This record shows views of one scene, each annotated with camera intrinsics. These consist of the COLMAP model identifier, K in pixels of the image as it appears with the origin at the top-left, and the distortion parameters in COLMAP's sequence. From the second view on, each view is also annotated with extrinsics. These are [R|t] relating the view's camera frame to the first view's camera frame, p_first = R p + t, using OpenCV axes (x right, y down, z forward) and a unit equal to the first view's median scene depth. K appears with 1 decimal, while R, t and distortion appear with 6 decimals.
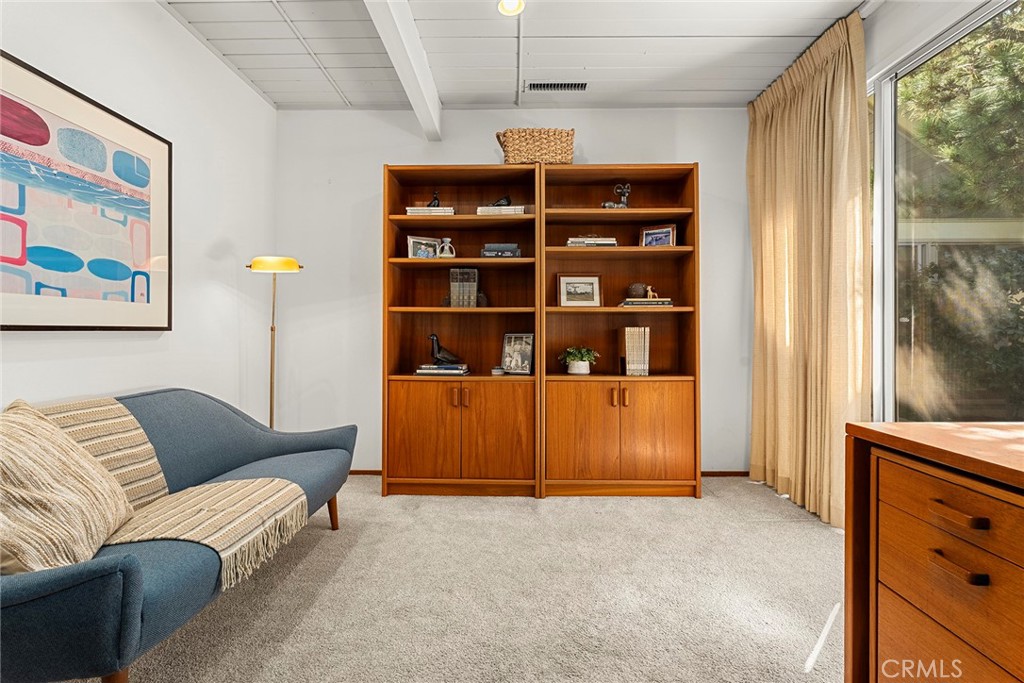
lens RADIAL K [[460.9, 0, 512.0], [0, 460.9, 341.5], [0, 0, 1]] dist [-0.000361, 0.000096]
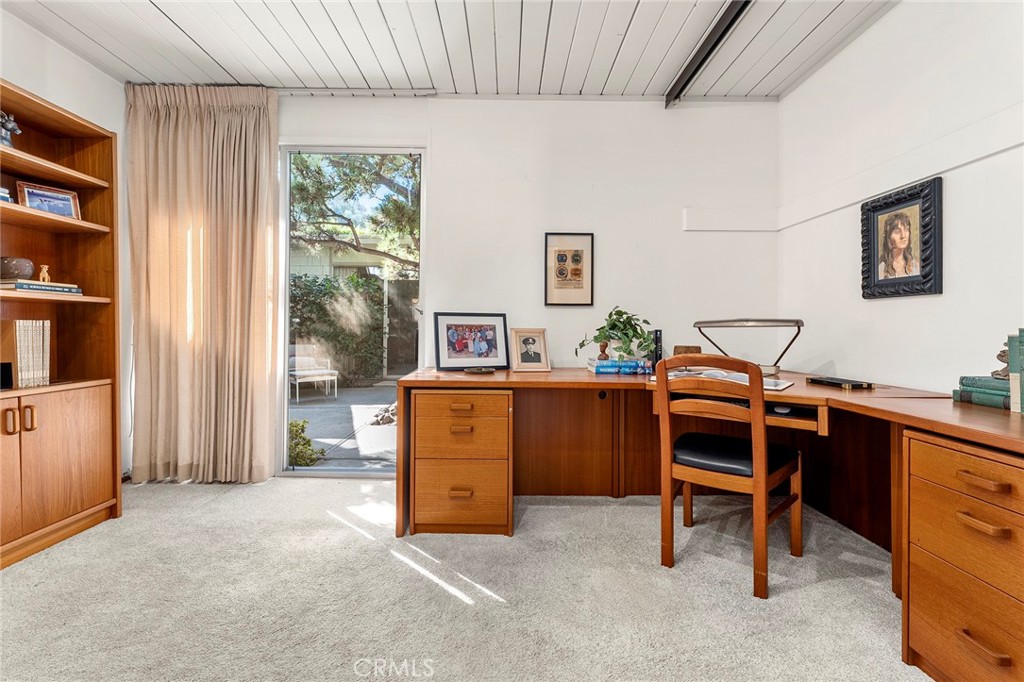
lens RADIAL K [[460.9, 0, 512.0], [0, 460.9, 341.0], [0, 0, 1]] dist [-0.000361, 0.000096]
pose [[-0.021654, -0.022488, 0.999513, -0.481733], [0.010666, 0.999685, 0.022723, -0.006457], [-0.999709, 0.011153, -0.021407, 0.266245]]
